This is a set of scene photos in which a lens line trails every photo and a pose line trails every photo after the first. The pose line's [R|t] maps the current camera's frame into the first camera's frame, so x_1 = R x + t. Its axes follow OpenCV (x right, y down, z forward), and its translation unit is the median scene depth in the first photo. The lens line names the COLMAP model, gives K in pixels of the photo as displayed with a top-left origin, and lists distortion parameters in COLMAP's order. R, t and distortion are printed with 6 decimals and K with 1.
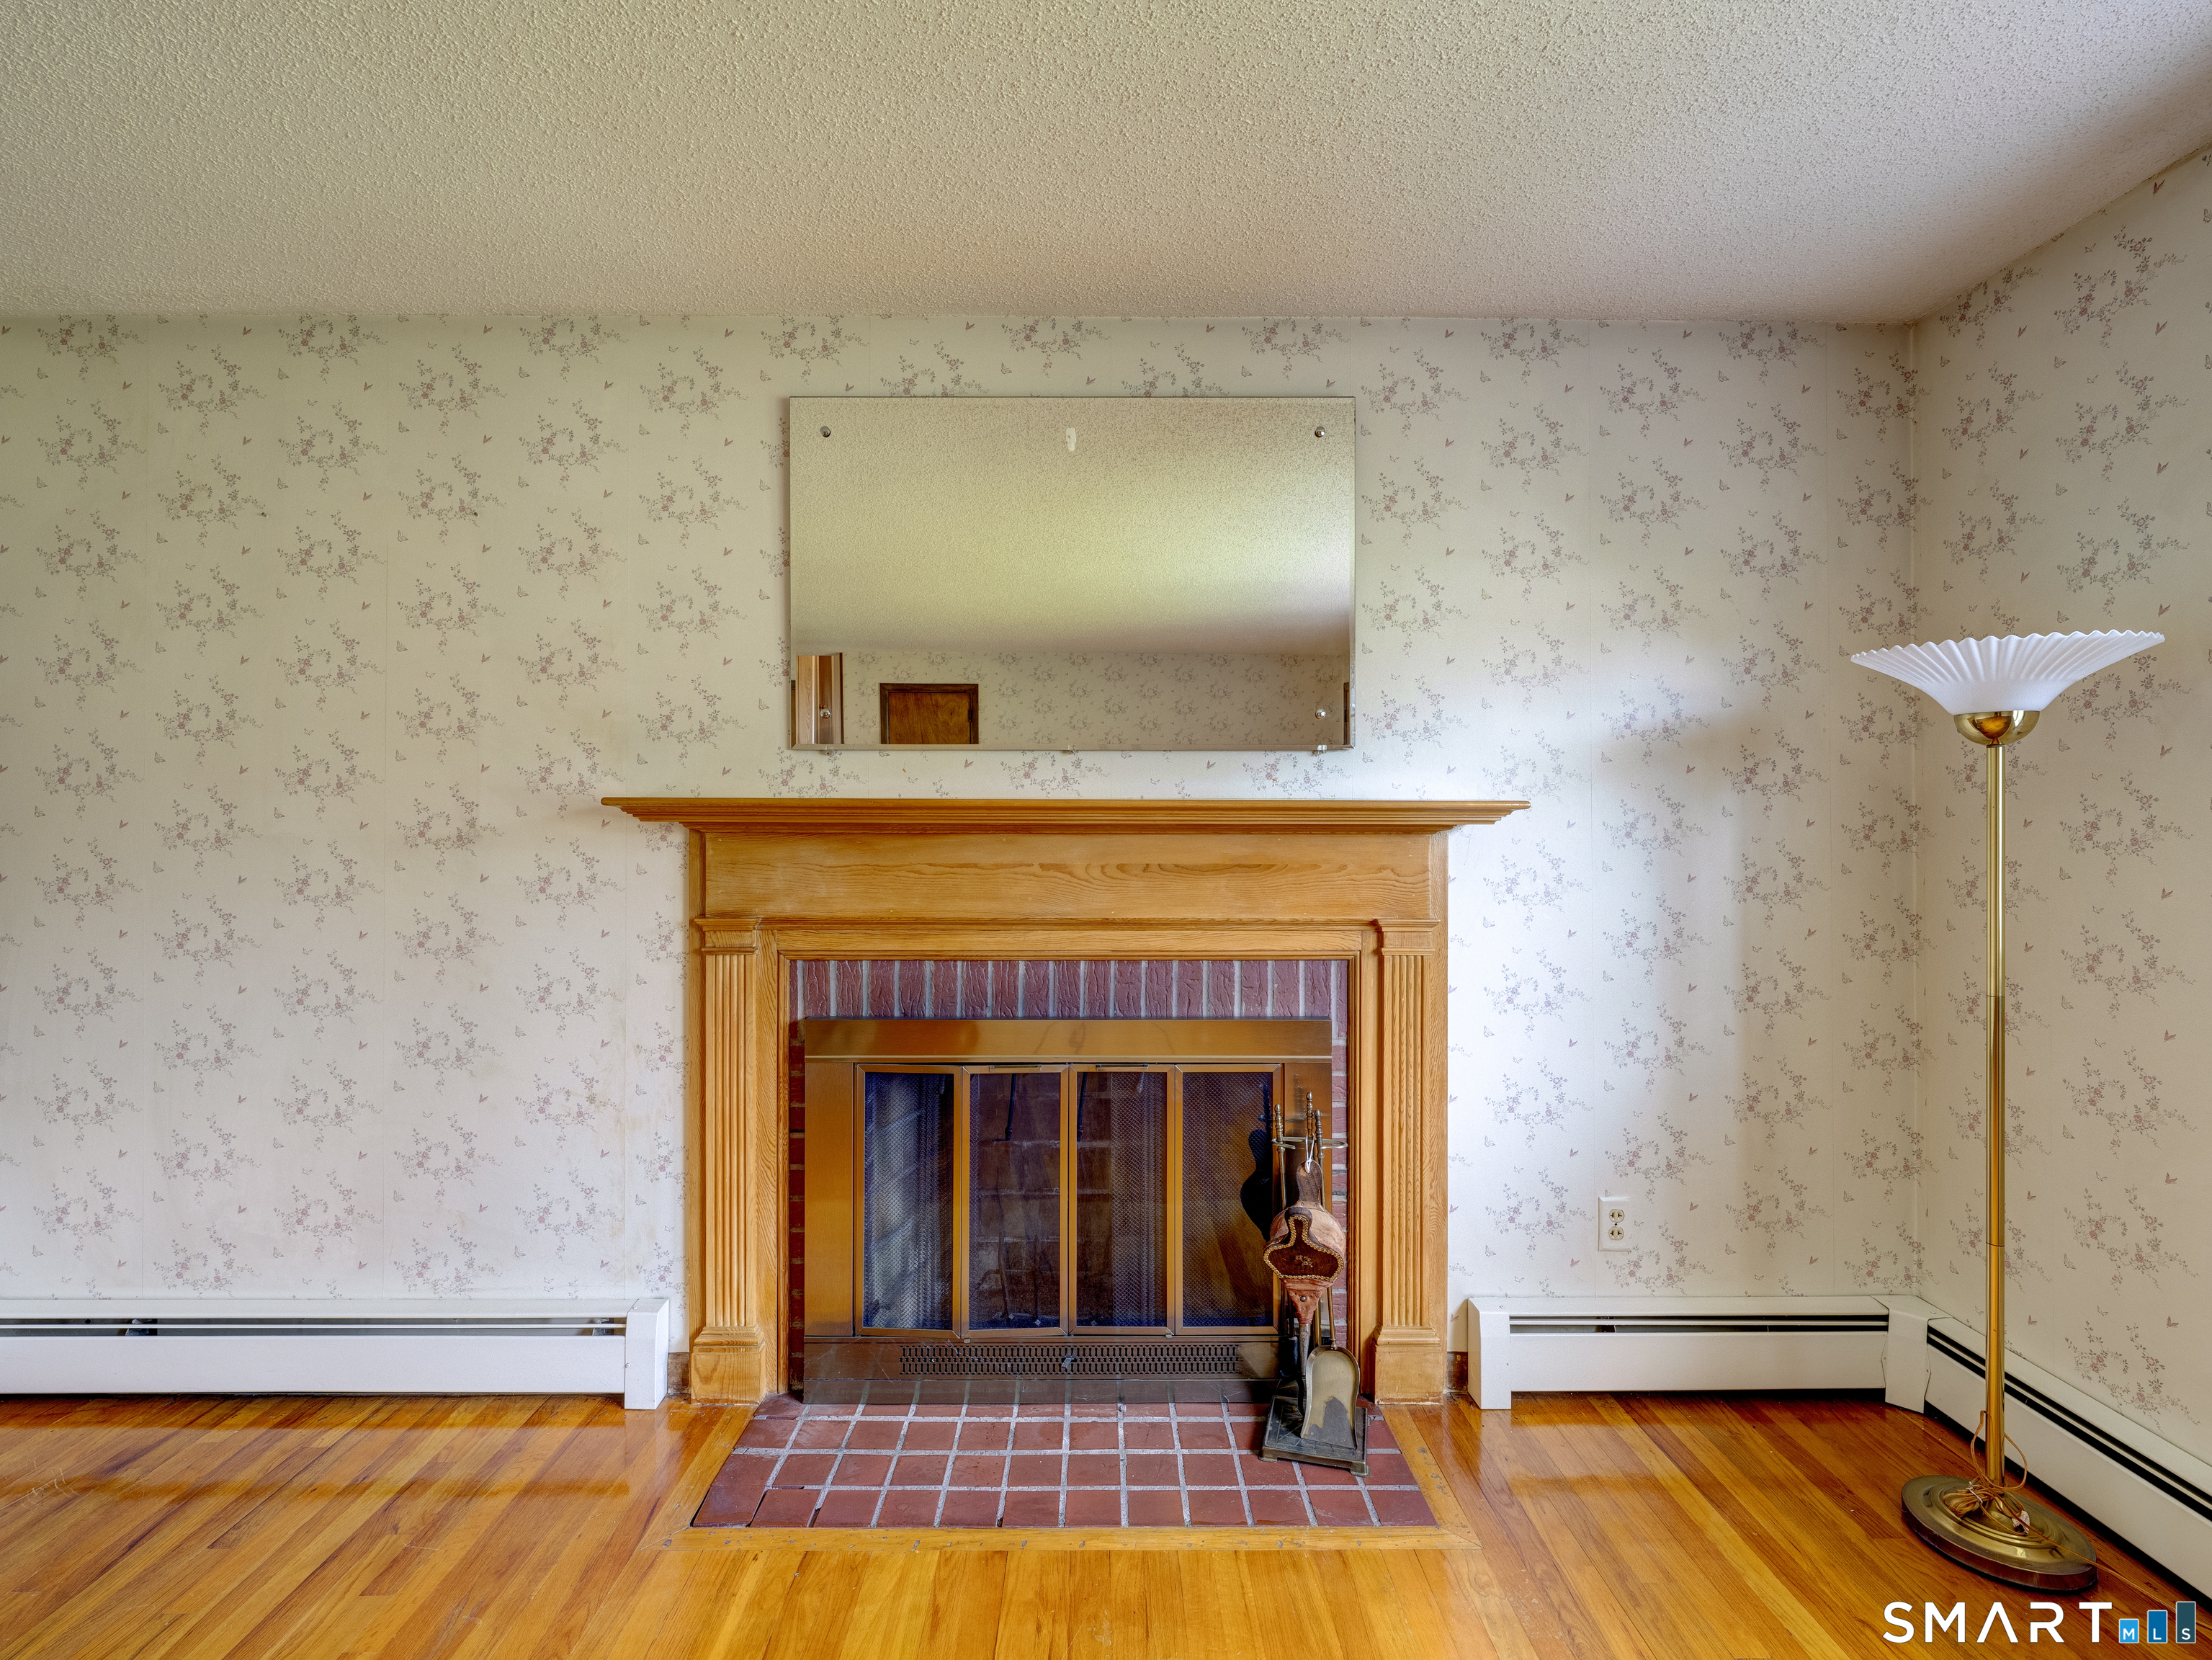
lens RADIAL K [[1065.7, 0, 1126.0], [0, 1065.7, 823.6], [0, 0, 1]] dist [-0.003532, 0.001537]
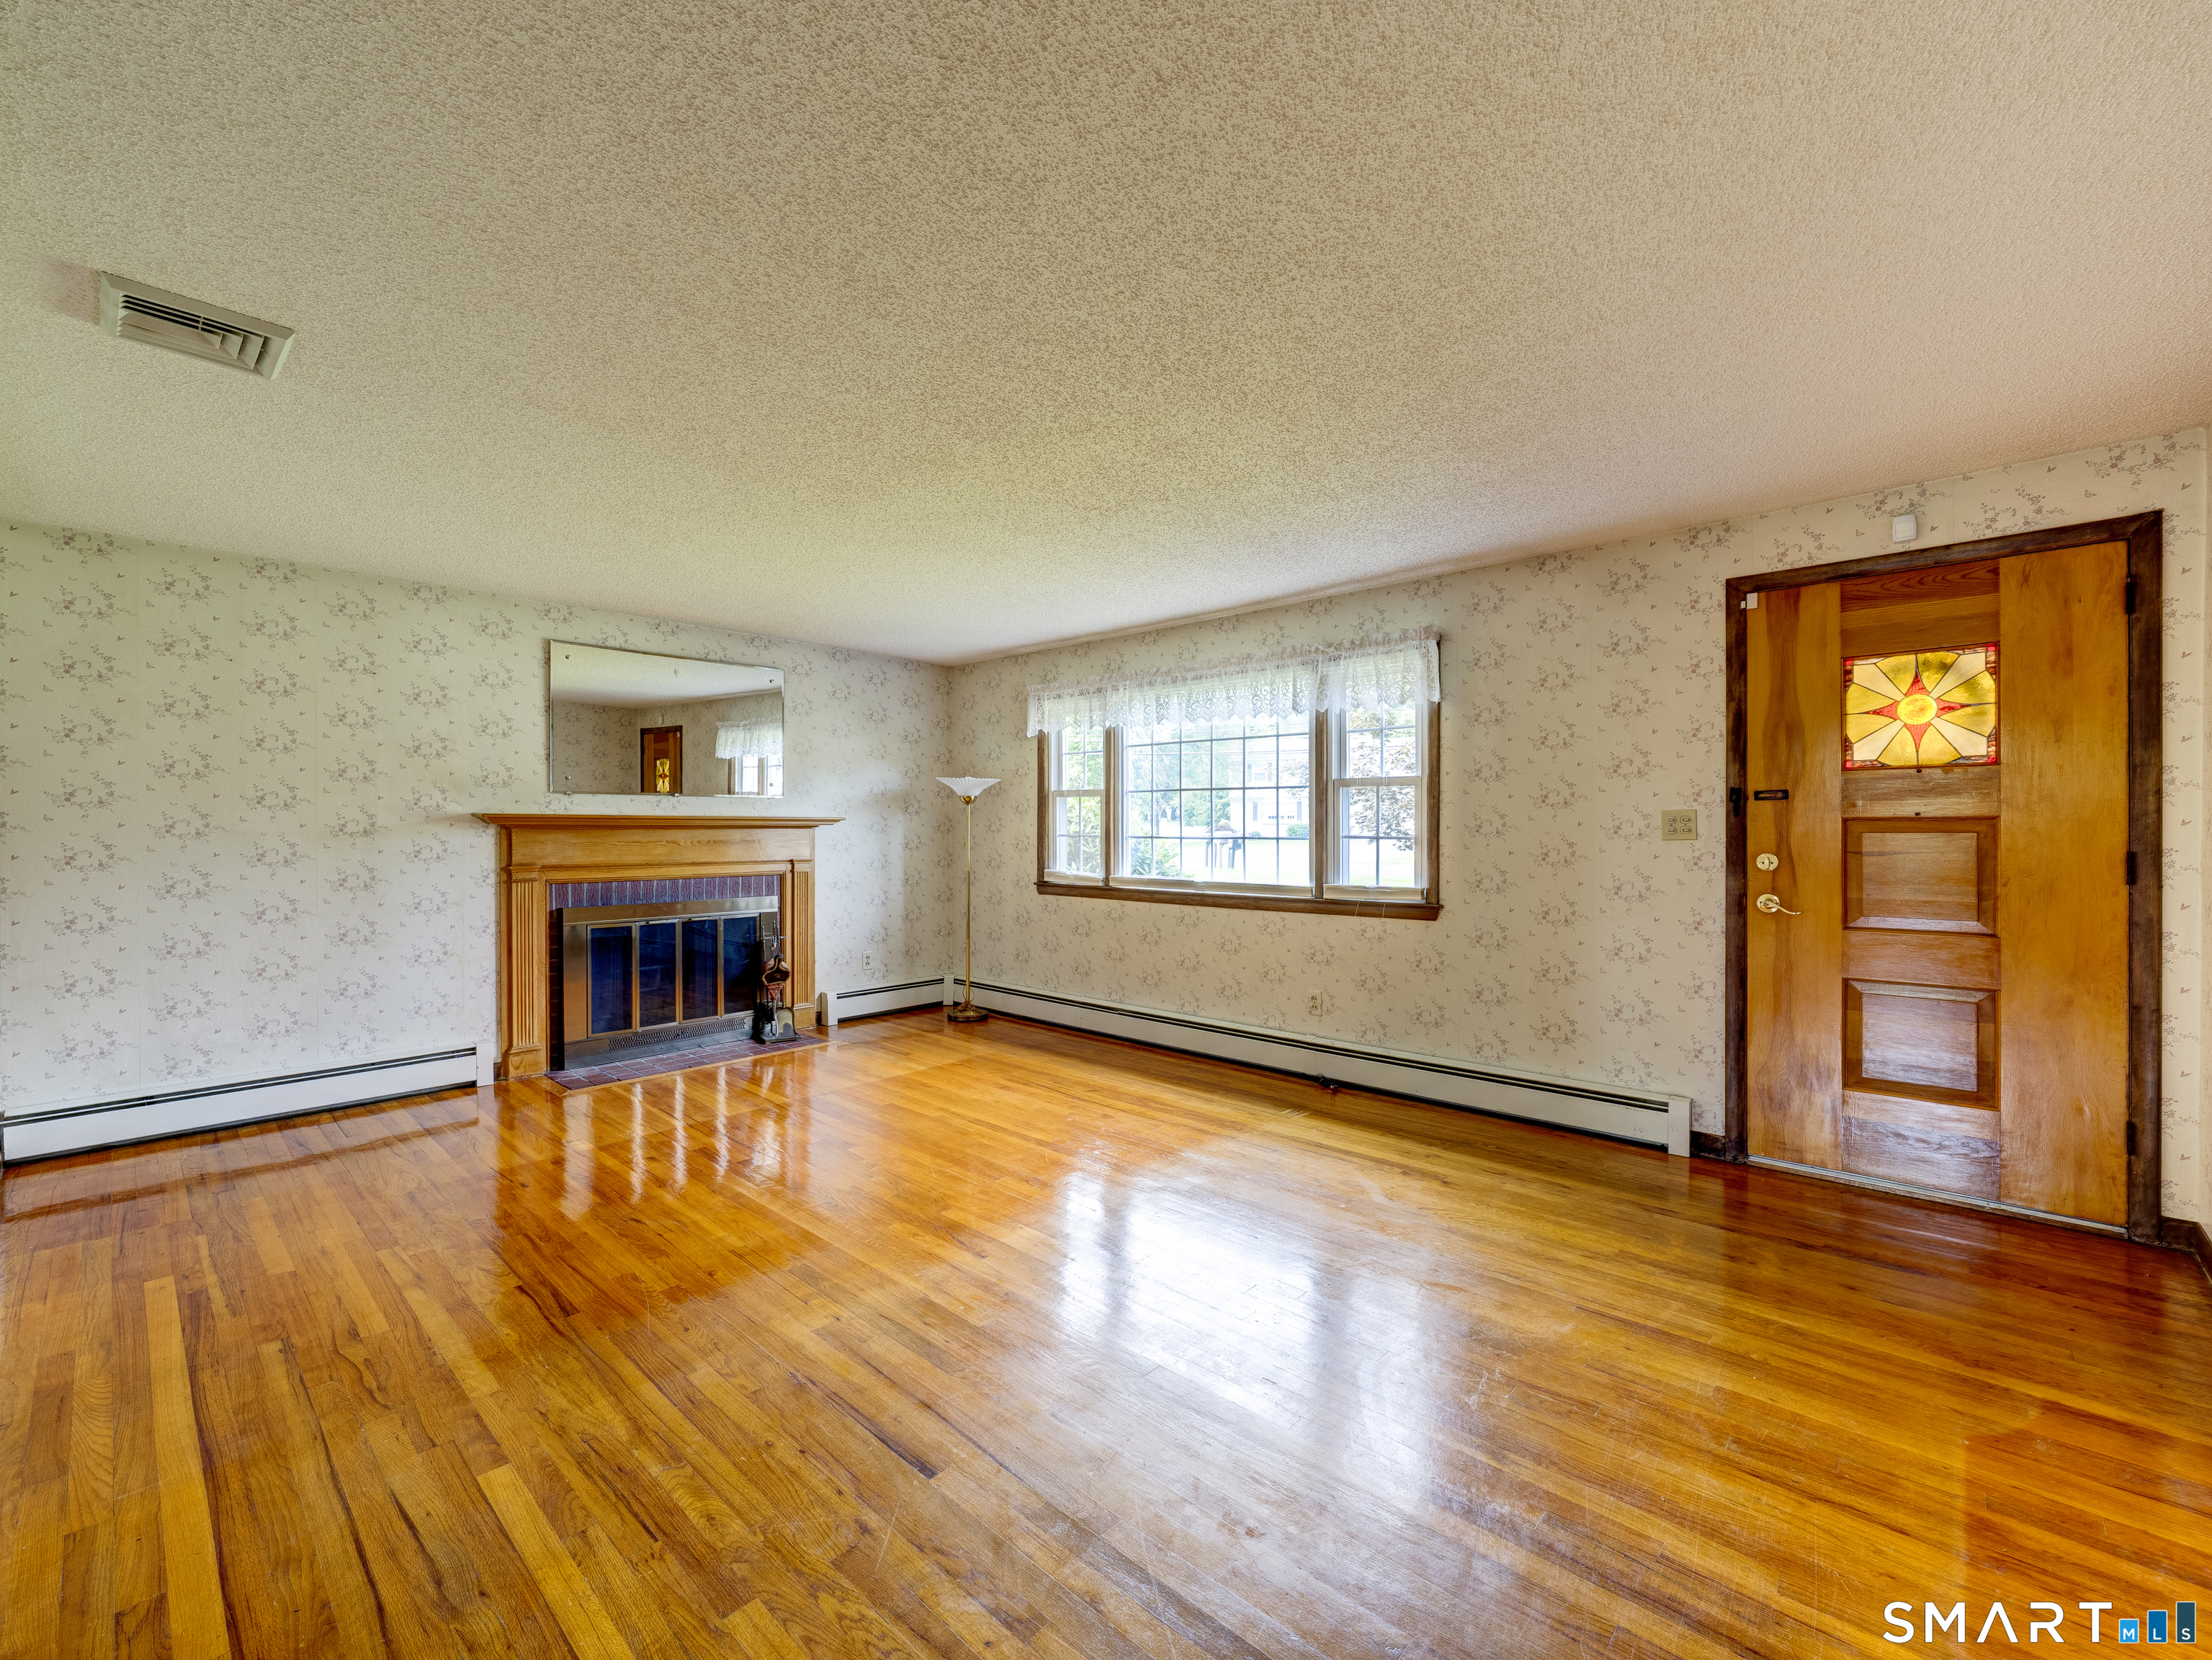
lens RADIAL K [[914.3, 0, 1112.8], [0, 914.3, 835.1], [0, 0, 1]] dist [-0.006911, 0.000826]
pose [[0.691598, -0.007813, 0.722240, -0.895532], [-0.004855, 0.999869, 0.015466, -0.014242], [-0.722266, -0.014202, 0.691469, -1.237314]]
